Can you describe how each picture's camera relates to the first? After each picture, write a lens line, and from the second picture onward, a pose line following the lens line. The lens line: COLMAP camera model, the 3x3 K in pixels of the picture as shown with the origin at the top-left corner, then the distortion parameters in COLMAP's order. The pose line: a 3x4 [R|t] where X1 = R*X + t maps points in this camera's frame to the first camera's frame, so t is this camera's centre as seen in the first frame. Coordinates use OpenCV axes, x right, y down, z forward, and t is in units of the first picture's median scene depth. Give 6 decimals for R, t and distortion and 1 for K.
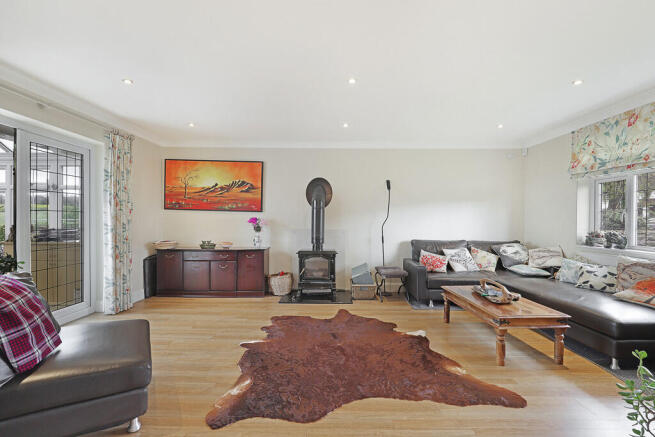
lens RADIAL K [[301.7, 0, 326.9], [0, 301.7, 220.0], [0, 0, 1]] dist [-0.023597, -0.000065]
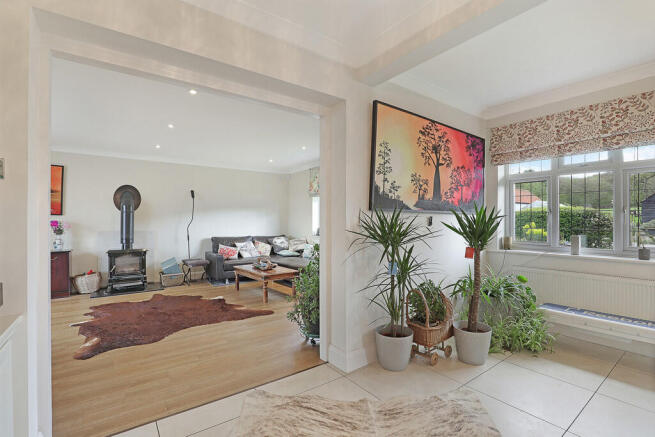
lens RADIAL K [[301.7, 0, 325.9], [0, 301.7, 220.0], [0, 0, 1]] dist [-0.023597, -0.000065]
pose [[0.799270, -0.004117, 0.600958, -0.115976], [0.008815, 0.999949, -0.004873, 0.002782], [-0.600907, 0.009192, 0.799266, -0.369736]]
